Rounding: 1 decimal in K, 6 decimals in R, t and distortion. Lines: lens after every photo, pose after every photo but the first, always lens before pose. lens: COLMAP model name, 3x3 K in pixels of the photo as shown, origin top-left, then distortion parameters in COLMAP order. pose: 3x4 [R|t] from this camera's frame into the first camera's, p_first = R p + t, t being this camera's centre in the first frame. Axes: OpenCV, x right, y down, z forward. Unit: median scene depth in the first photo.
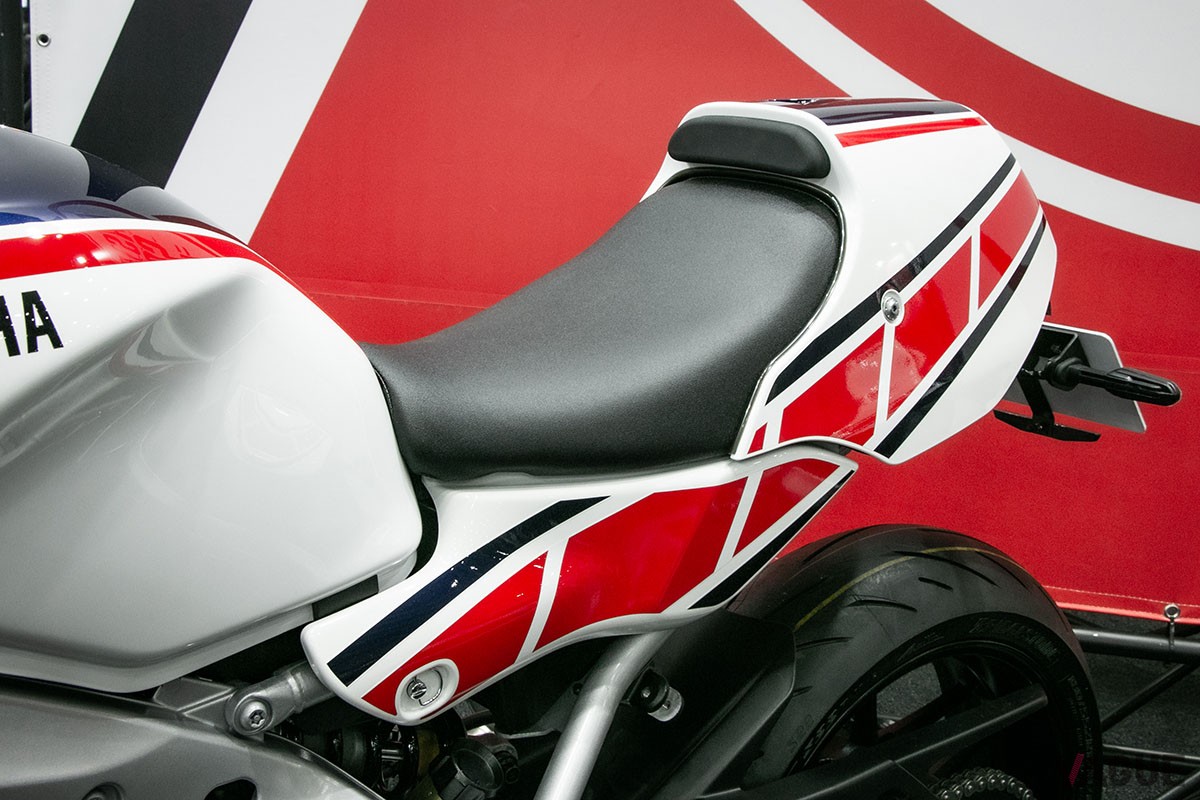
lens RADIAL K [[1479.6, 0, 600.9], [0, 1479.6, 371.0], [0, 0, 1]] dist [-0.050515, 0.001299]
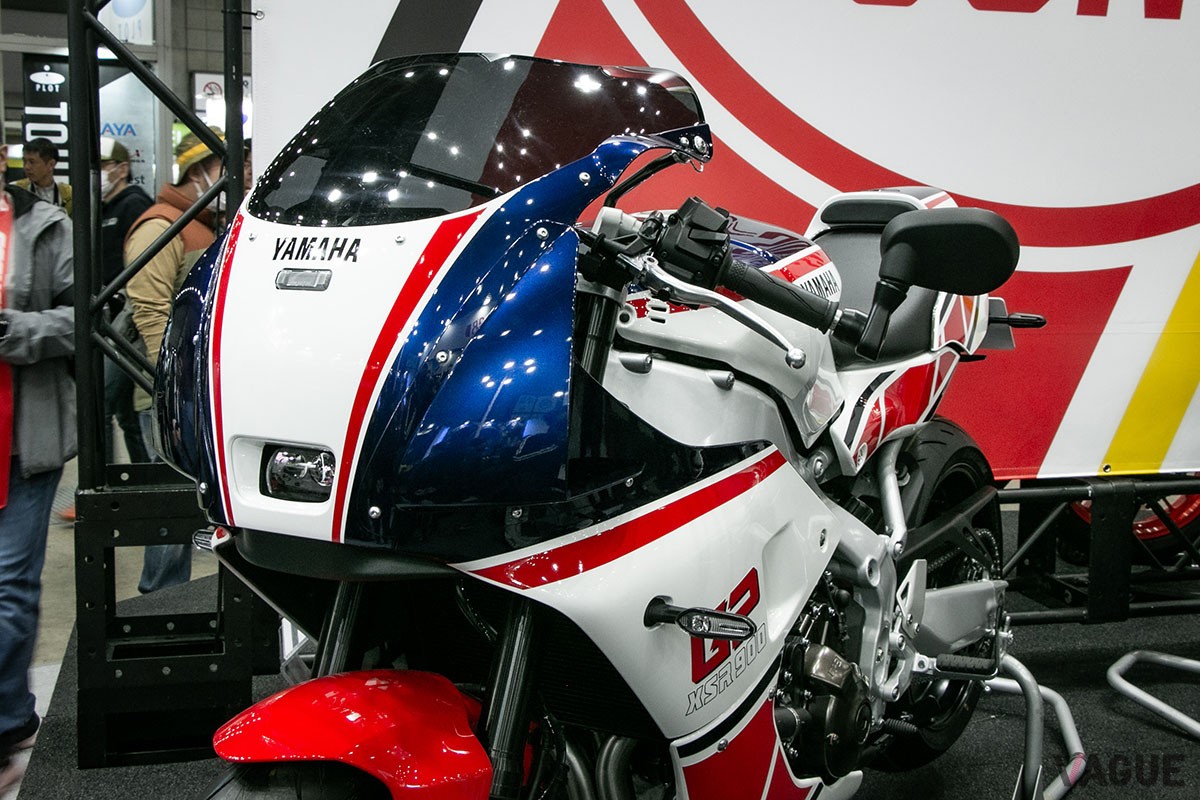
lens RADIAL K [[1479.6, 0, 600.9], [0, 1479.6, 371.0], [0, 0, 1]] dist [-0.050515, 0.001299]
pose [[0.926924, -0.098234, 0.362162, -1.159067], [0.123884, 0.991124, -0.048235, 0.133918], [-0.354209, 0.089577, 0.930866, -0.856270]]
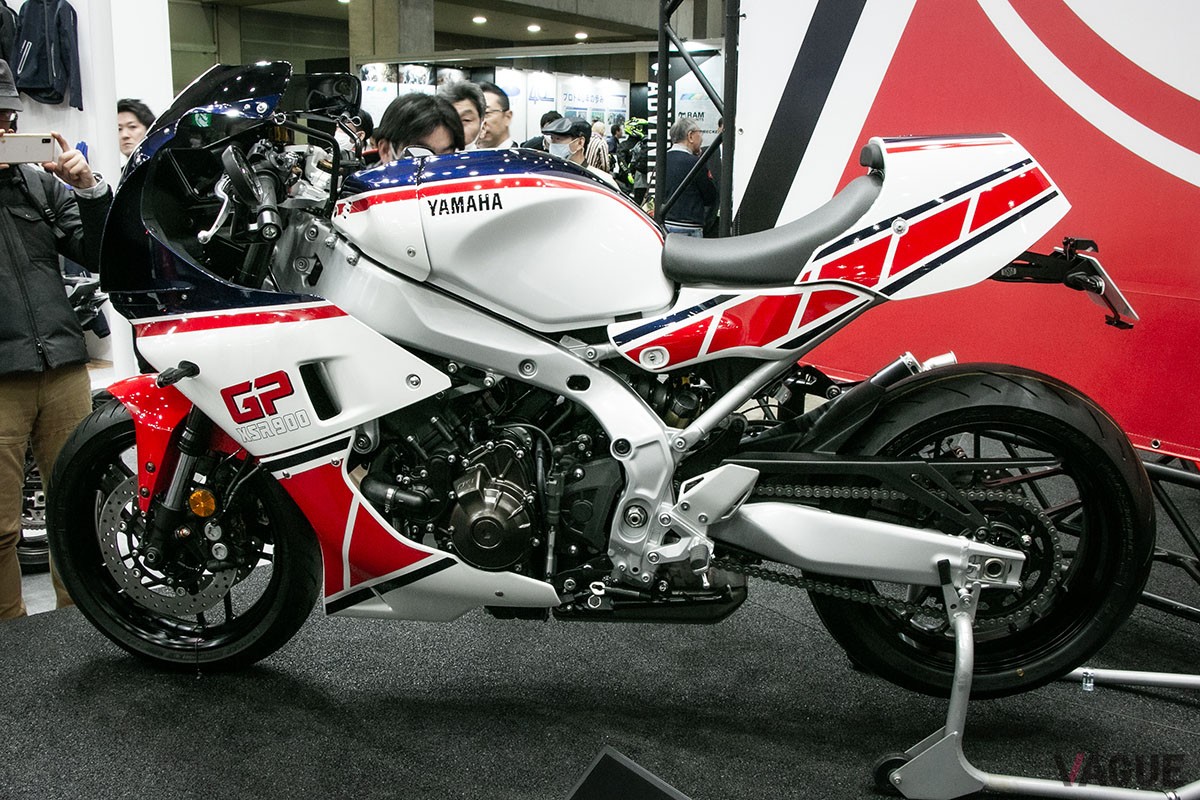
lens RADIAL K [[1097.1, 0, 630.5], [0, 1097.1, 397.2], [0, 0, 1]] dist [-0.098597, -0.131504]
pose [[0.737847, 0.098190, -0.667787, 1.069041], [-0.098970, 0.994407, 0.036862, 0.198609], [0.667672, 0.038893, 0.743439, -0.450594]]
